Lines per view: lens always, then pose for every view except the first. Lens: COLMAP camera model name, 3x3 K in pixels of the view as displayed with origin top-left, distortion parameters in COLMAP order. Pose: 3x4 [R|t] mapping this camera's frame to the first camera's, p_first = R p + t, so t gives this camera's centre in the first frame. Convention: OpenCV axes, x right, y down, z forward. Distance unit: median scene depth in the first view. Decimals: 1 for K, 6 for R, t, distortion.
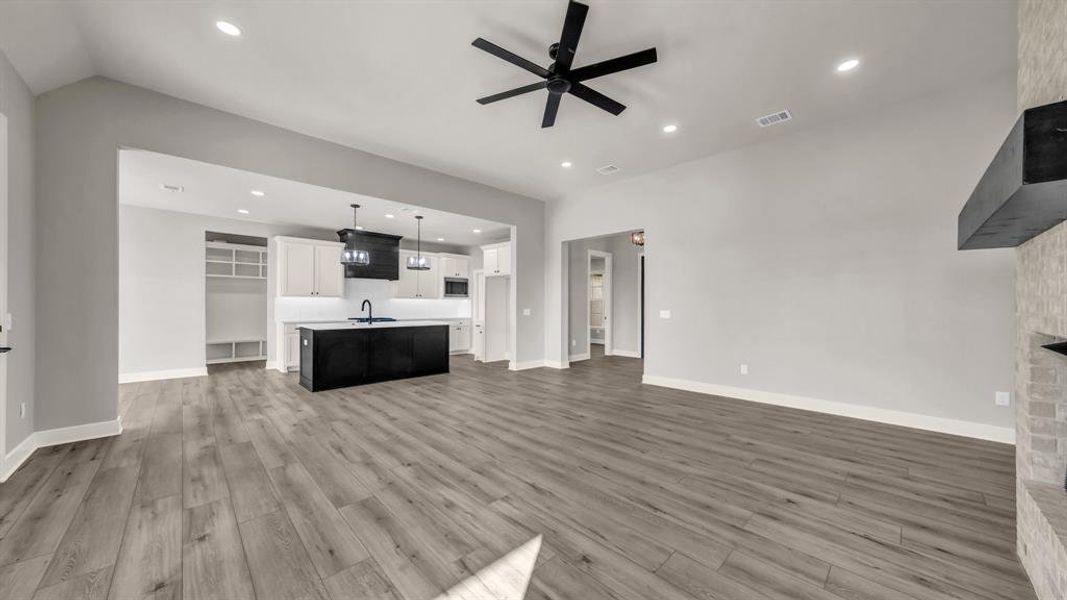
lens RADIAL K [[364.6, 0, 532.2], [0, 364.6, 303.1], [0, 0, 1]] dist [-0.001596, 0.001218]
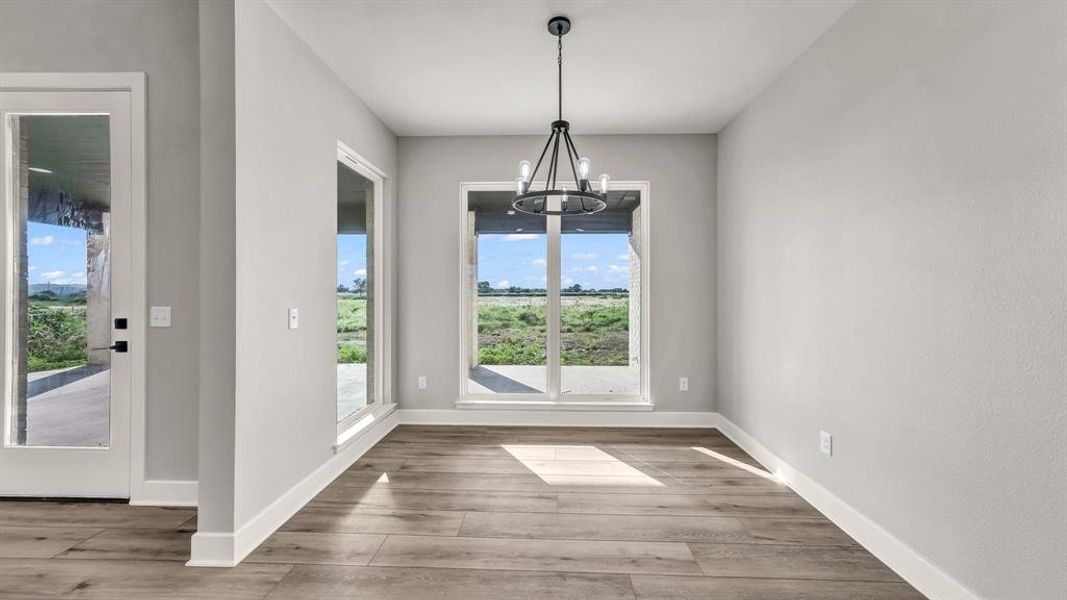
lens RADIAL K [[364.6, 0, 536.6], [0, 364.6, 294.7], [0, 0, 1]] dist [-0.001596, 0.001218]
pose [[-0.728107, -0.005230, -0.685443, -1.201791], [-0.003132, 0.999986, -0.004303, 0.002064], [0.685456, -0.000986, -0.728113, 1.759183]]
